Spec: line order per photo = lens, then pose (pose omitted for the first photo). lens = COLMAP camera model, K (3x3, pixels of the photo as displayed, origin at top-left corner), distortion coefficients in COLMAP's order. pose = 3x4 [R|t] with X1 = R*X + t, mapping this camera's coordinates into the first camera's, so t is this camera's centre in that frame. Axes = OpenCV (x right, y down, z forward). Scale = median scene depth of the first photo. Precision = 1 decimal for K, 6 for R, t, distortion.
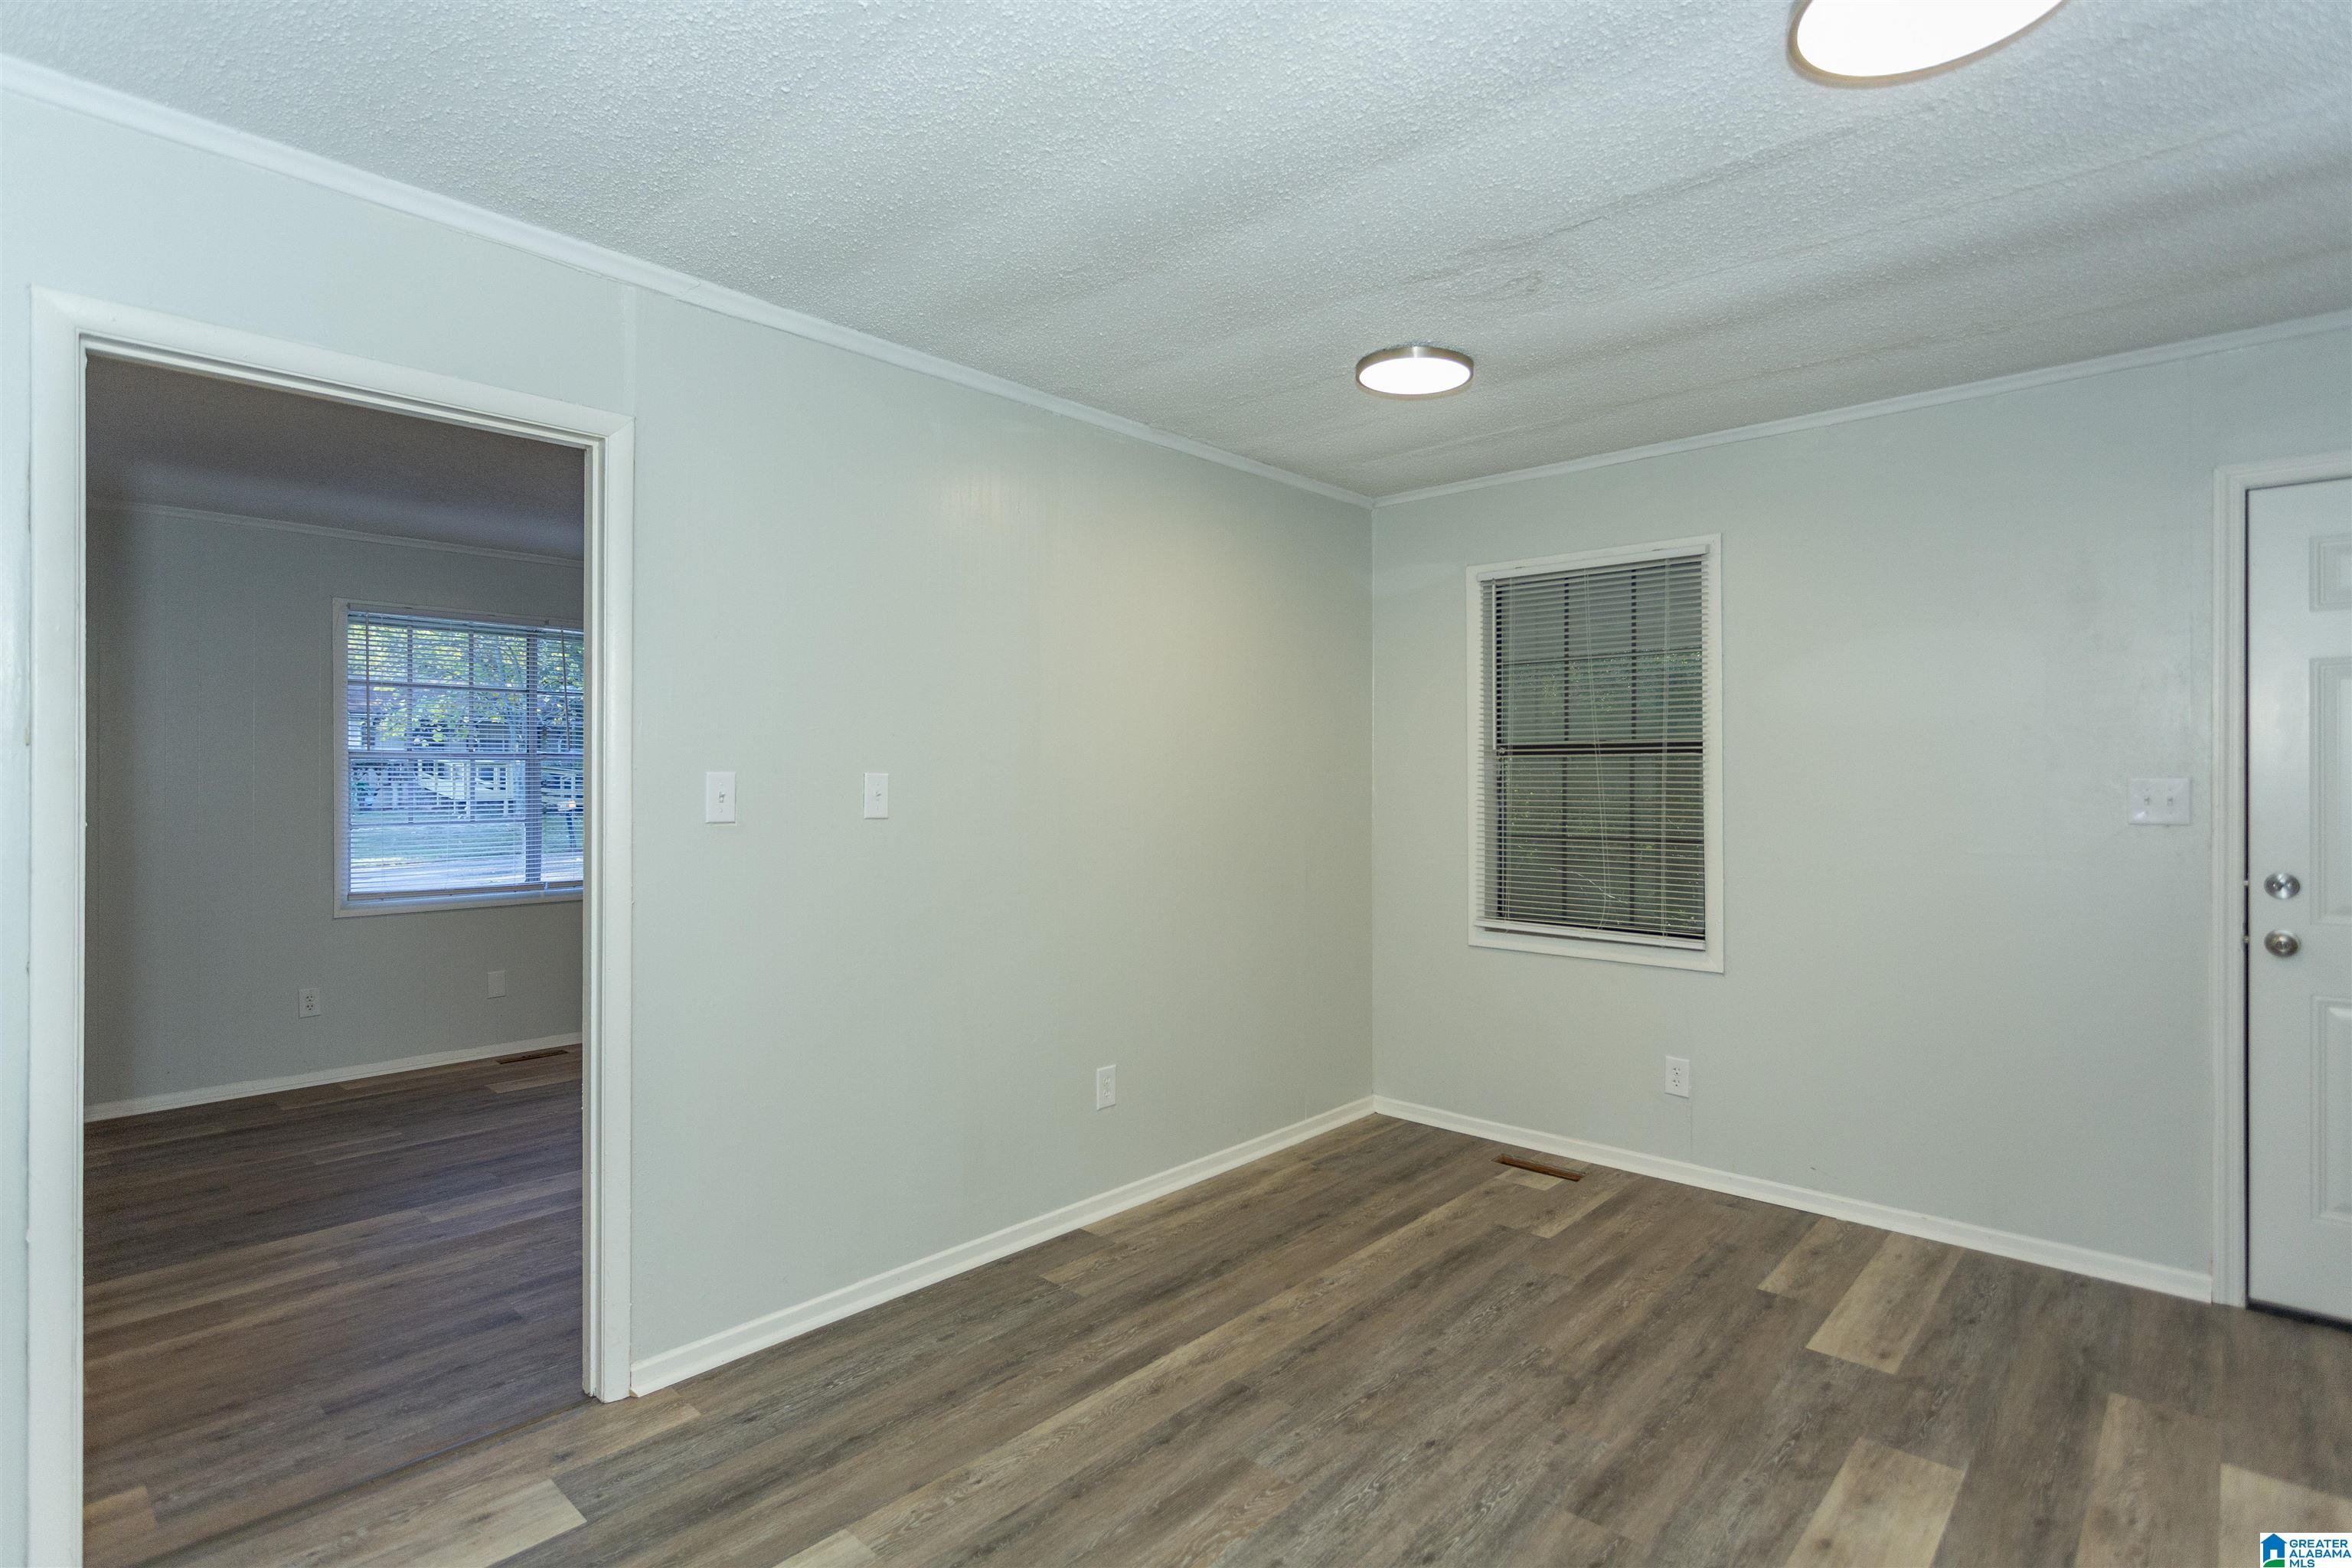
lens RADIAL K [[1153.5, 0, 1158.7], [0, 1153.5, 788.4], [0, 0, 1]] dist [-0.002620, 0.000830]
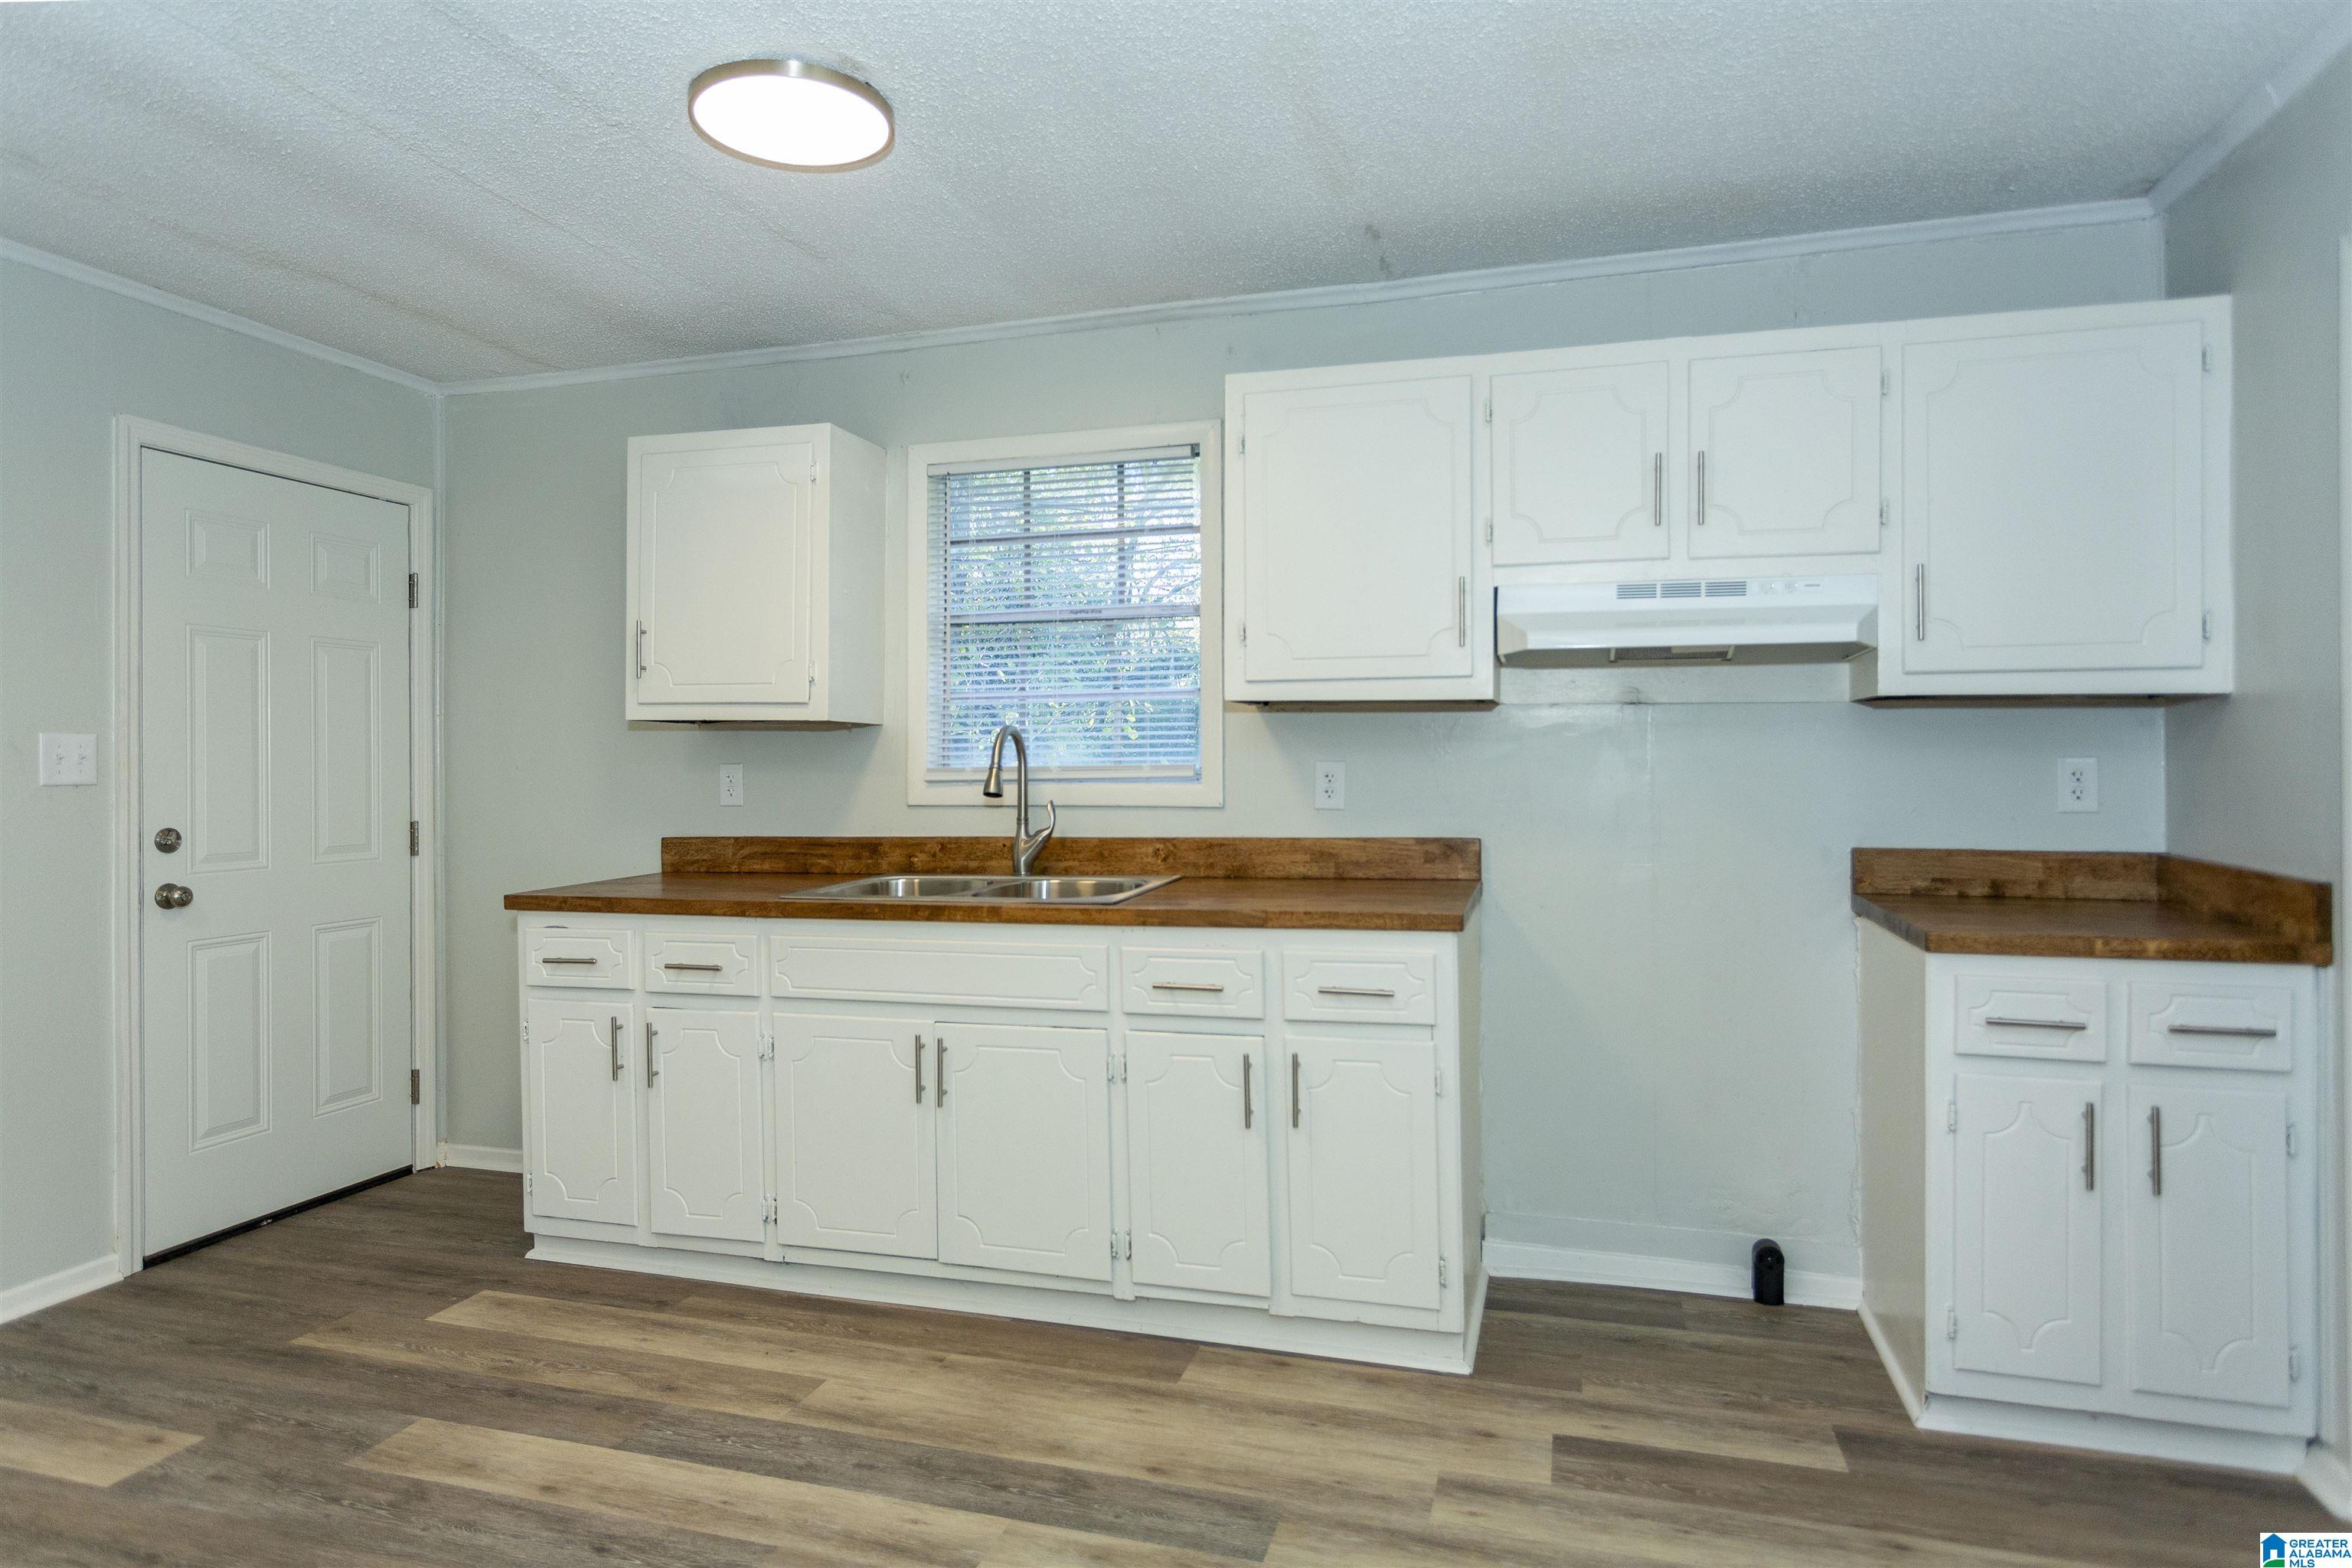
lens RADIAL K [[1353.6, 0, 1168.9], [0, 1353.6, 762.7], [0, 0, 1]] dist [-0.008745, 0.005108]
pose [[-0.442492, 0.002752, 0.896768, -0.508659], [0.014313, 0.999890, 0.003994, 0.024637], [-0.896658, 0.014603, -0.442483, 0.744950]]
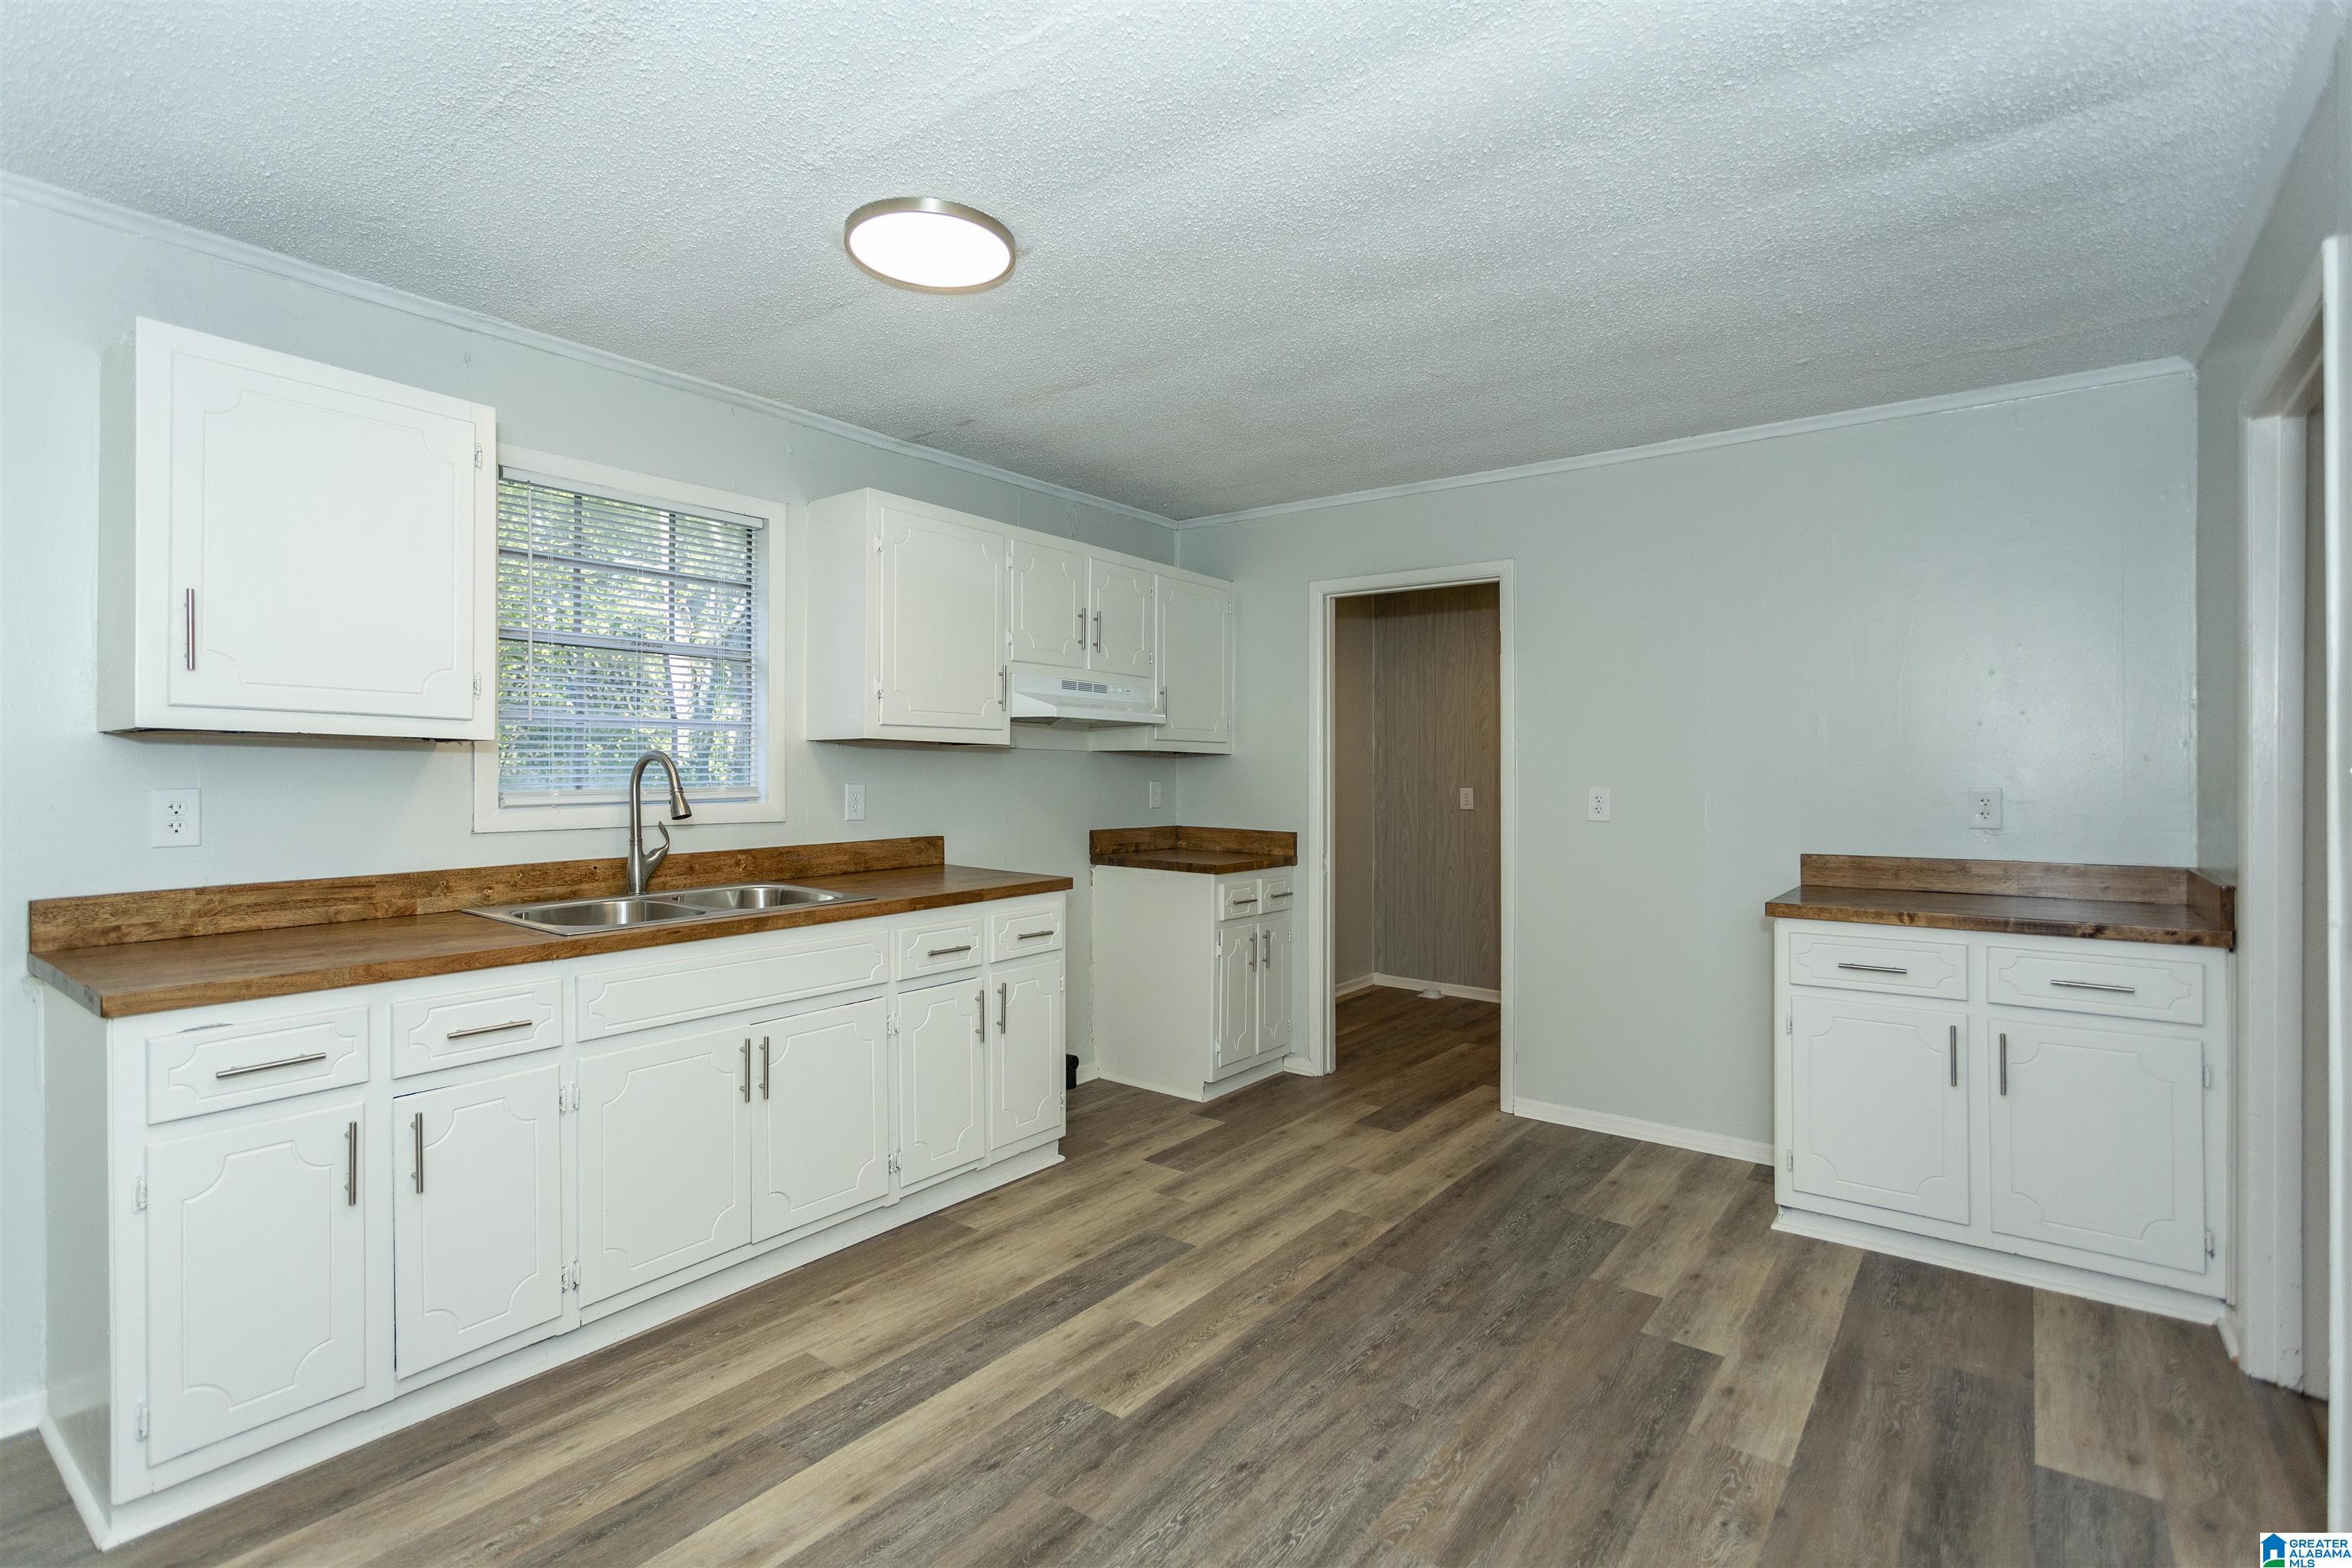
lens RADIAL K [[1118.1, 0, 1176.3], [0, 1118.1, 767.9], [0, 0, 1]] dist [0.001086, 0.001236]
pose [[-0.994280, -0.002798, -0.106767, 0.294245], [-0.003475, 0.999975, 0.006160, 0.001201], [0.106747, 0.006495, -0.994265, 1.460490]]
